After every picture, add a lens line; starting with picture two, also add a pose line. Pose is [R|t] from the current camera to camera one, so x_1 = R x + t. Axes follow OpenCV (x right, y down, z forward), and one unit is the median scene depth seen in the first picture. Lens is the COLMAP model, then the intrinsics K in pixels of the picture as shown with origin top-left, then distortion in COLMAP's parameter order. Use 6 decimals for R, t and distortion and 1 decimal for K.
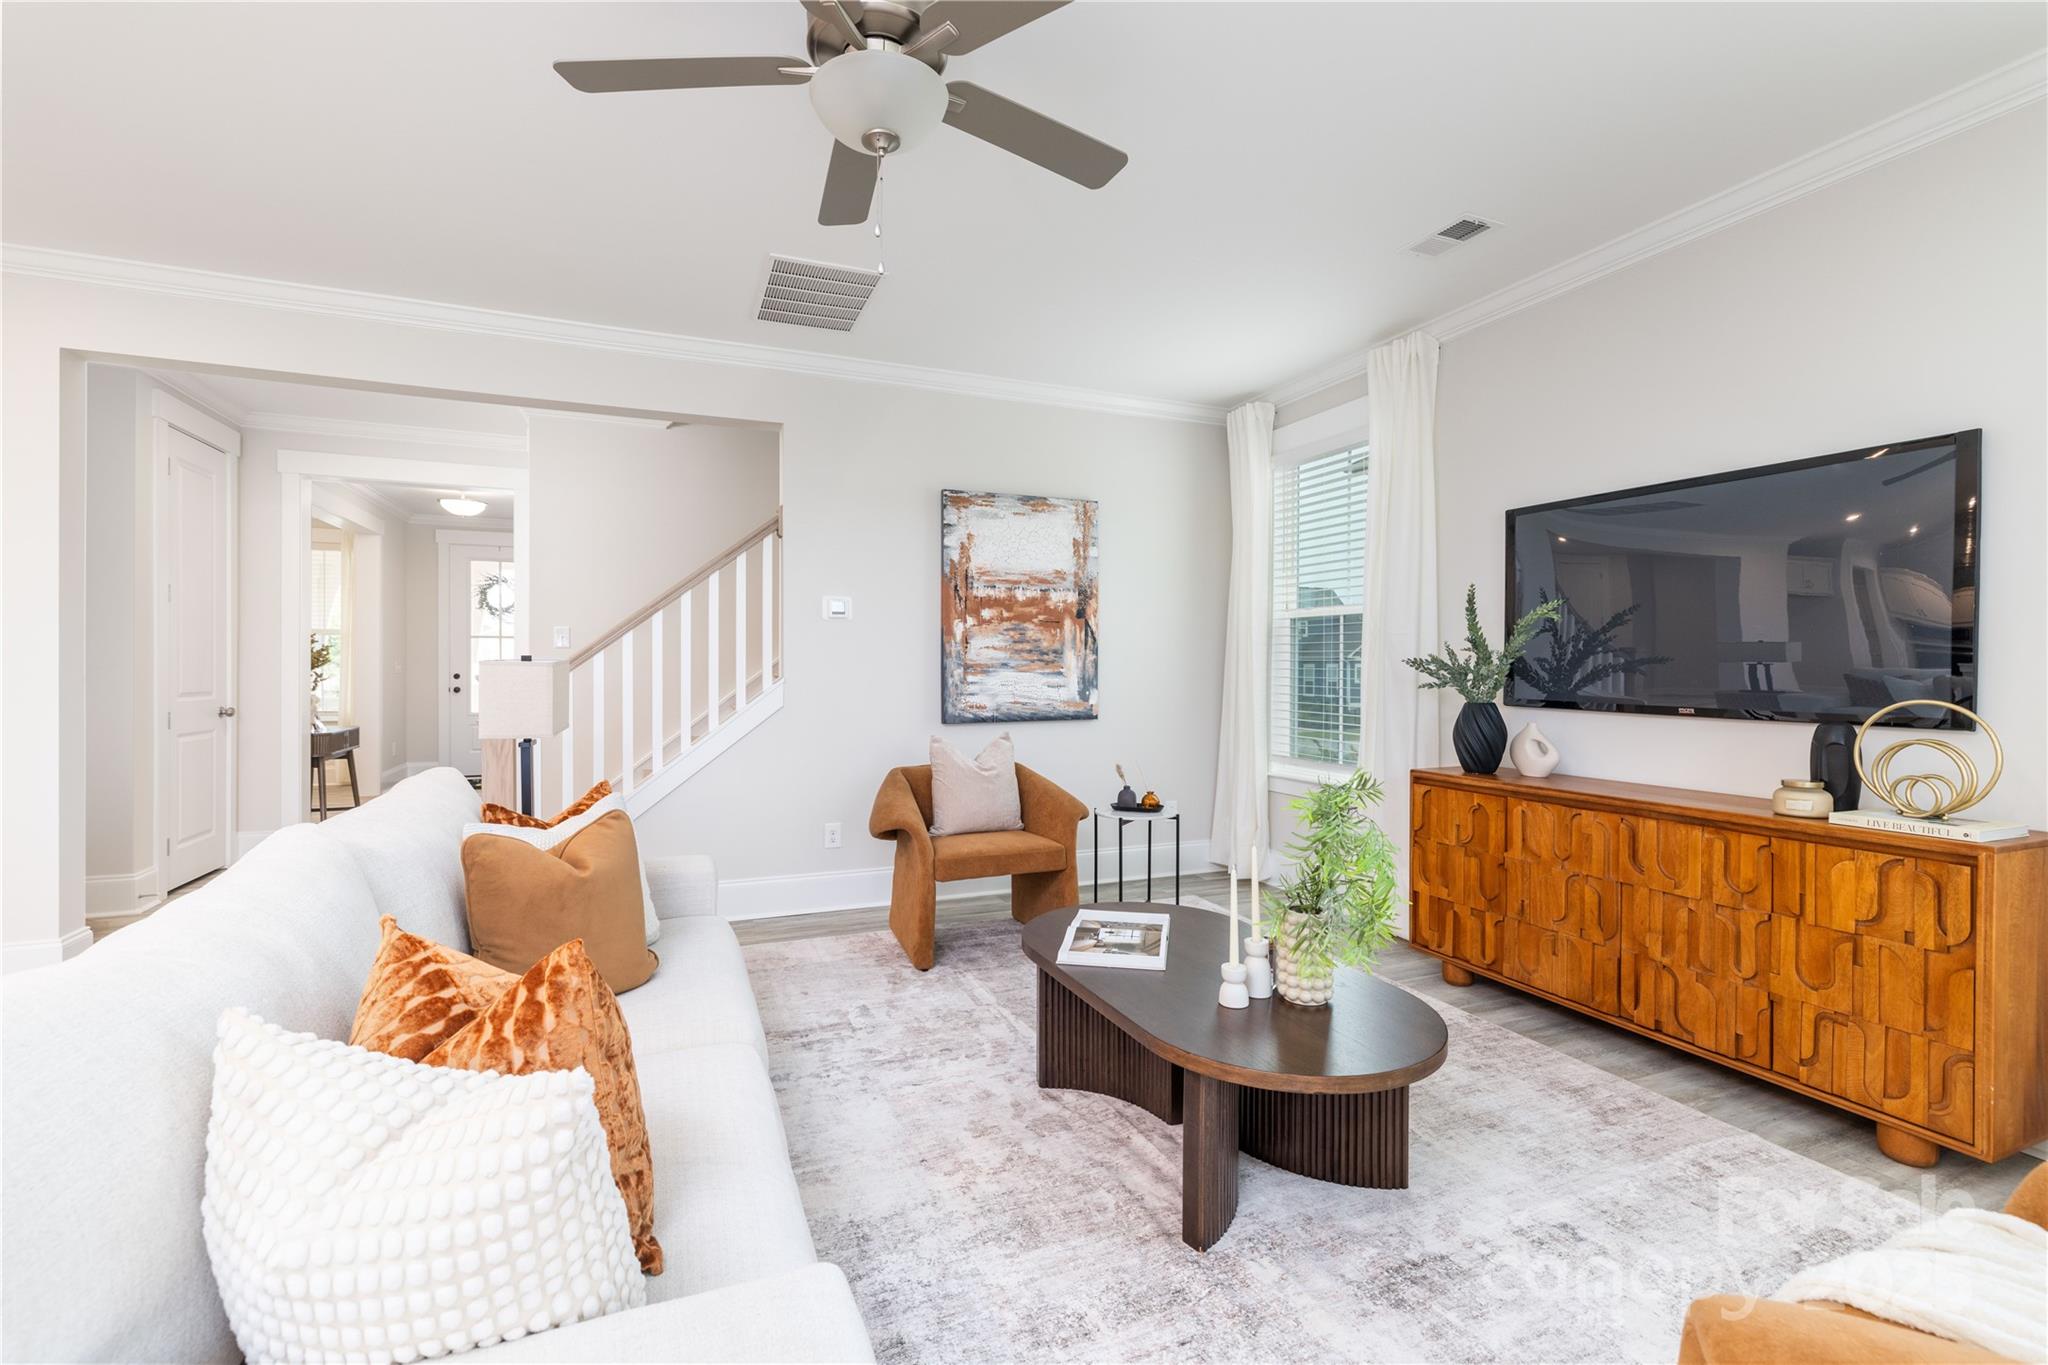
lens RADIAL K [[884.8, 0, 1019.7], [0, 884.8, 673.0], [0, 0, 1]] dist [-0.002240, 0.000539]
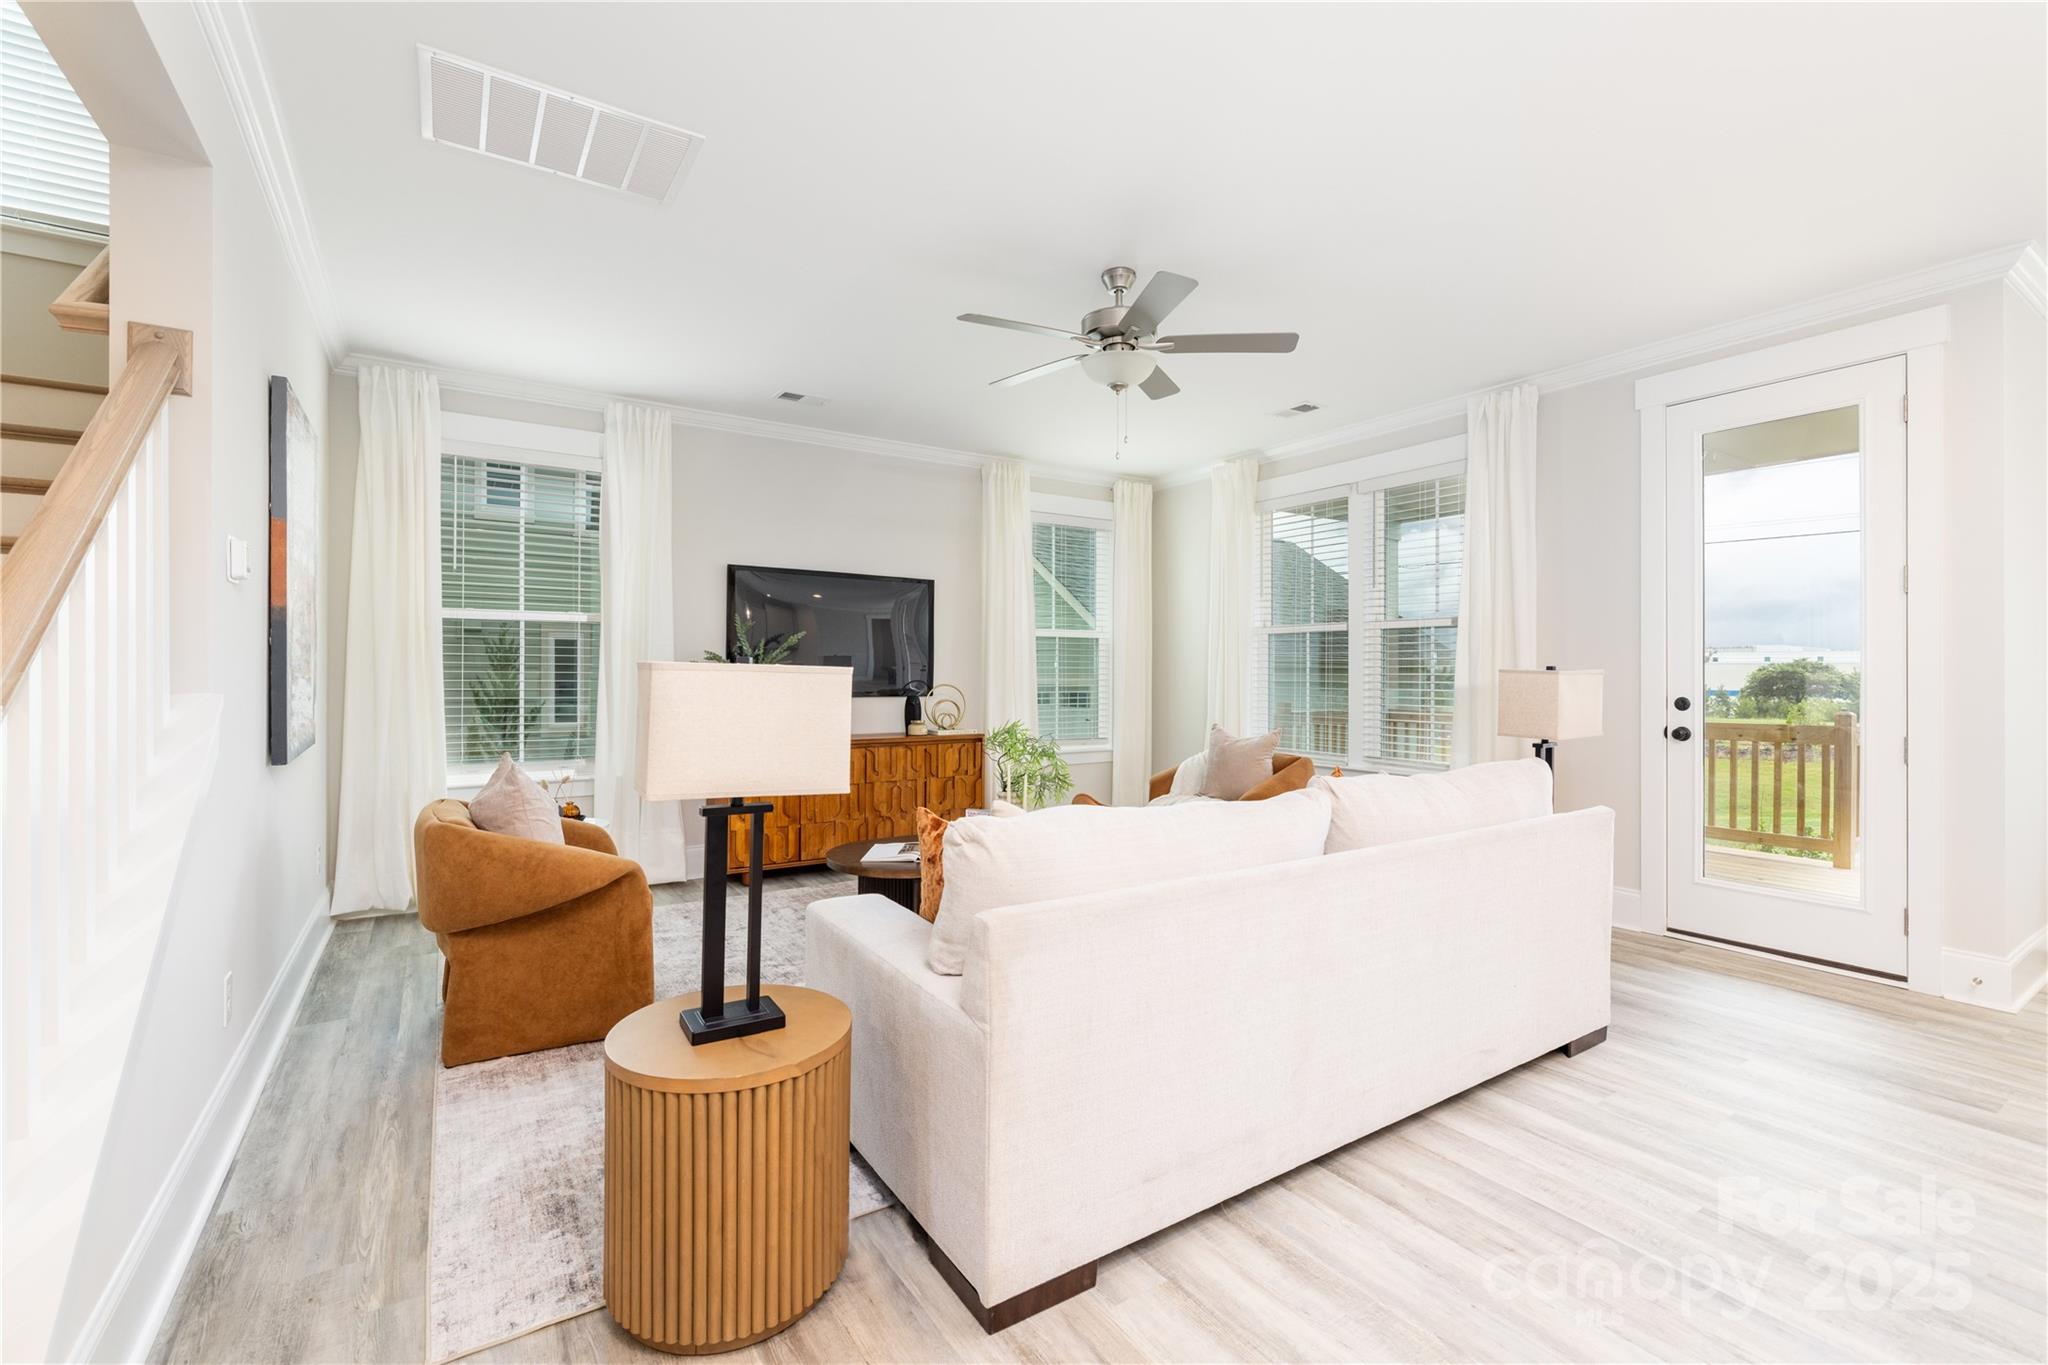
lens RADIAL K [[884.8, 0, 1019.7], [0, 884.8, 673.0], [0, 0, 1]] dist [-0.002240, 0.000539]
pose [[-0.181468, -0.004889, 0.983385, -1.320388], [0.002405, 0.999982, 0.005415, -0.013557], [-0.983394, 0.003348, -0.181453, 1.052747]]
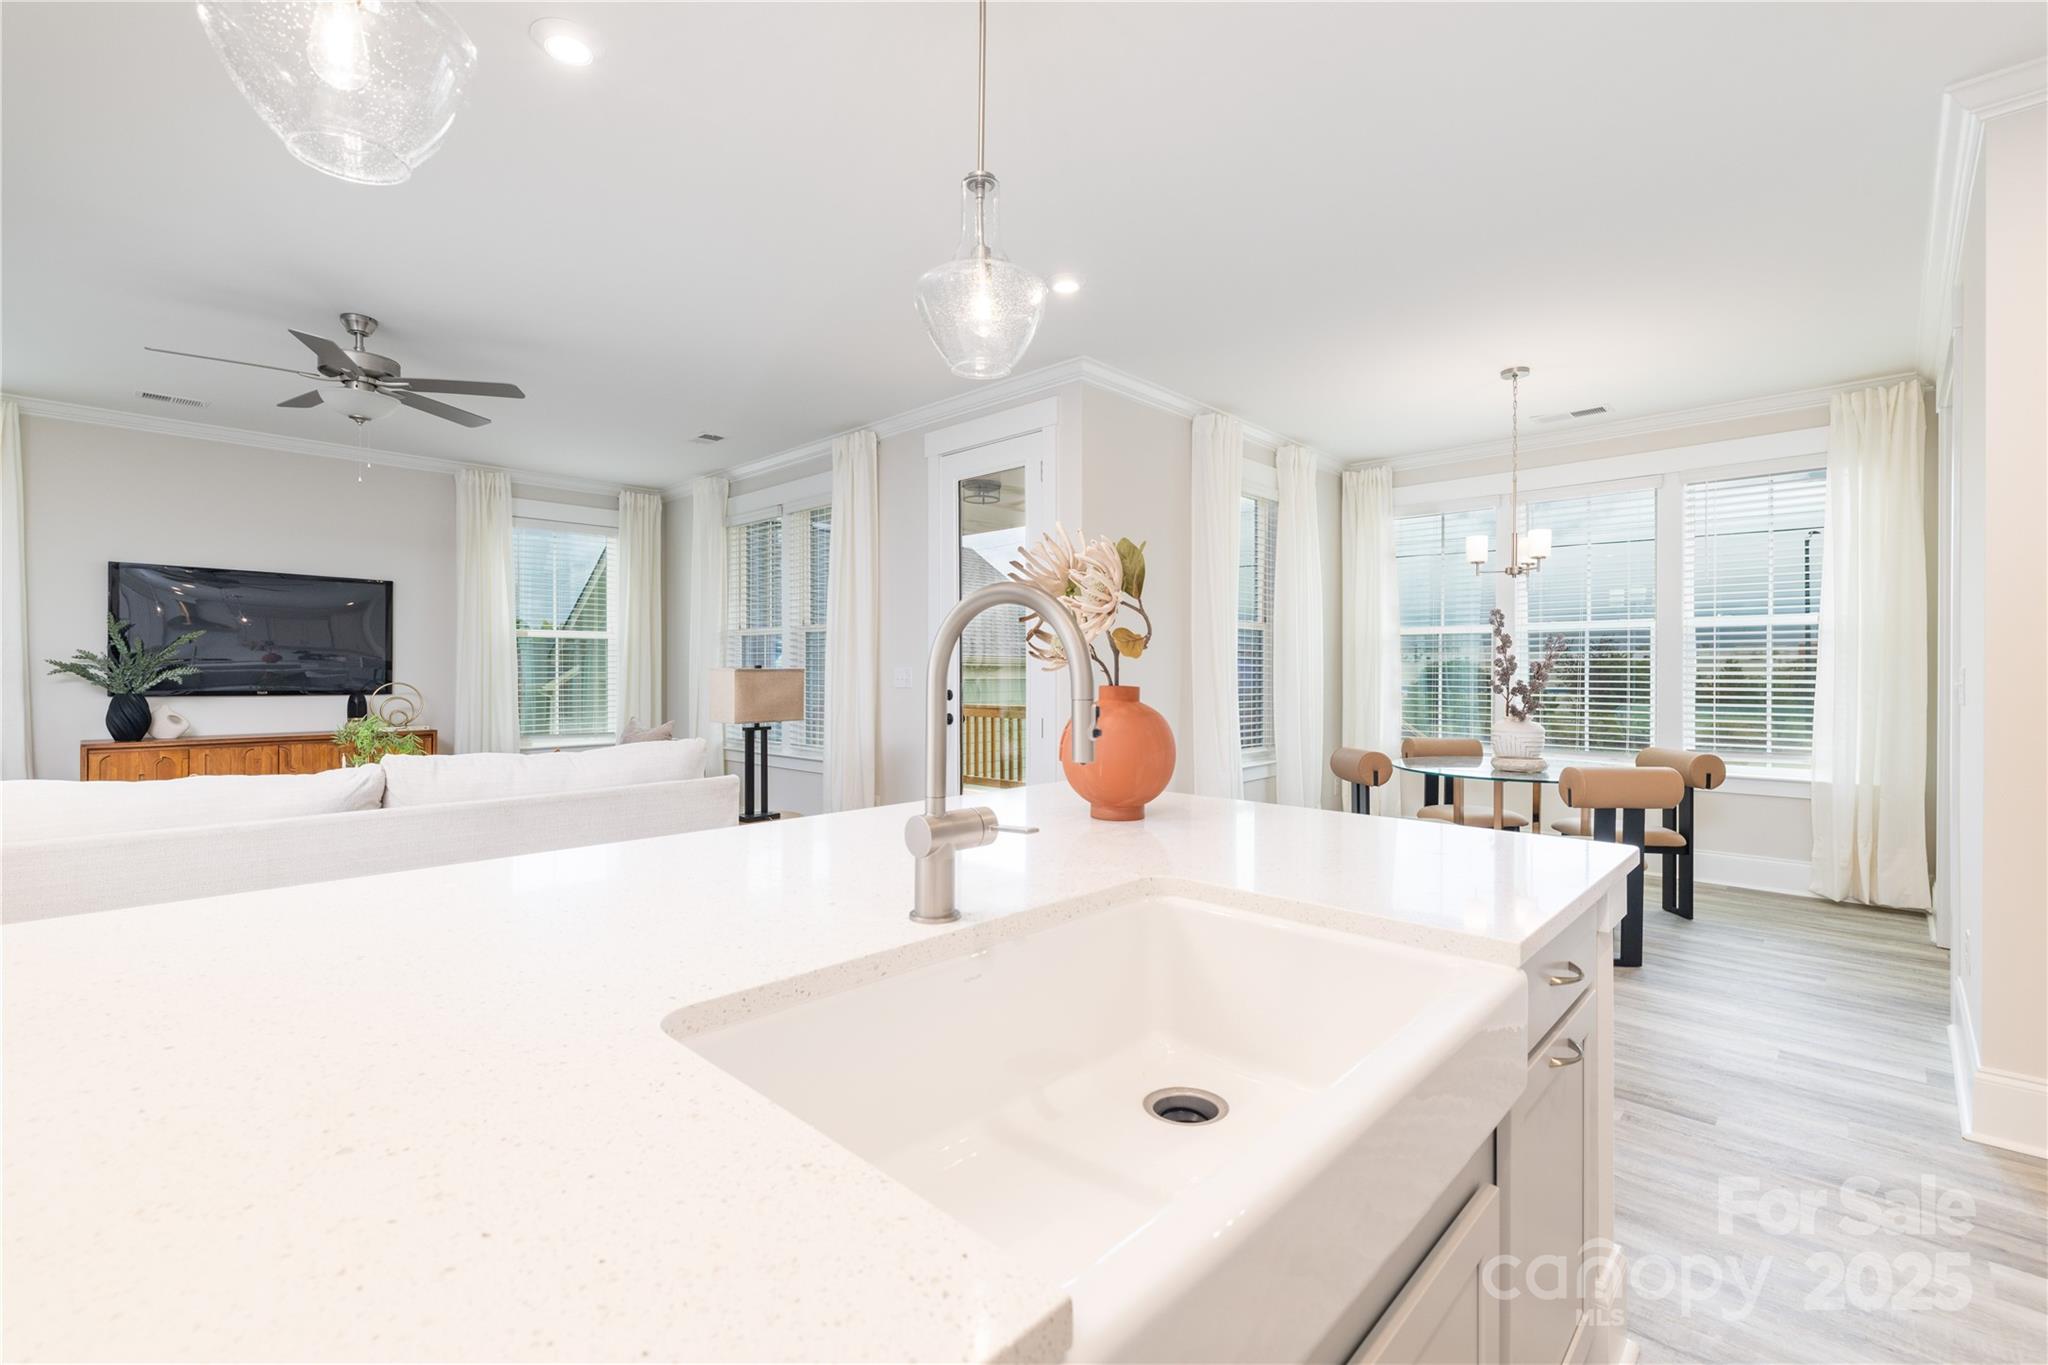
lens RADIAL K [[884.8, 0, 1019.7], [0, 884.8, 673.0], [0, 0, 1]] dist [-0.002240, 0.000539]
pose [[-0.400452, -0.005897, 0.916299, -1.836196], [0.003751, 0.999960, 0.008075, -0.011316], [-0.916310, 0.006671, -0.400414, 0.285478]]
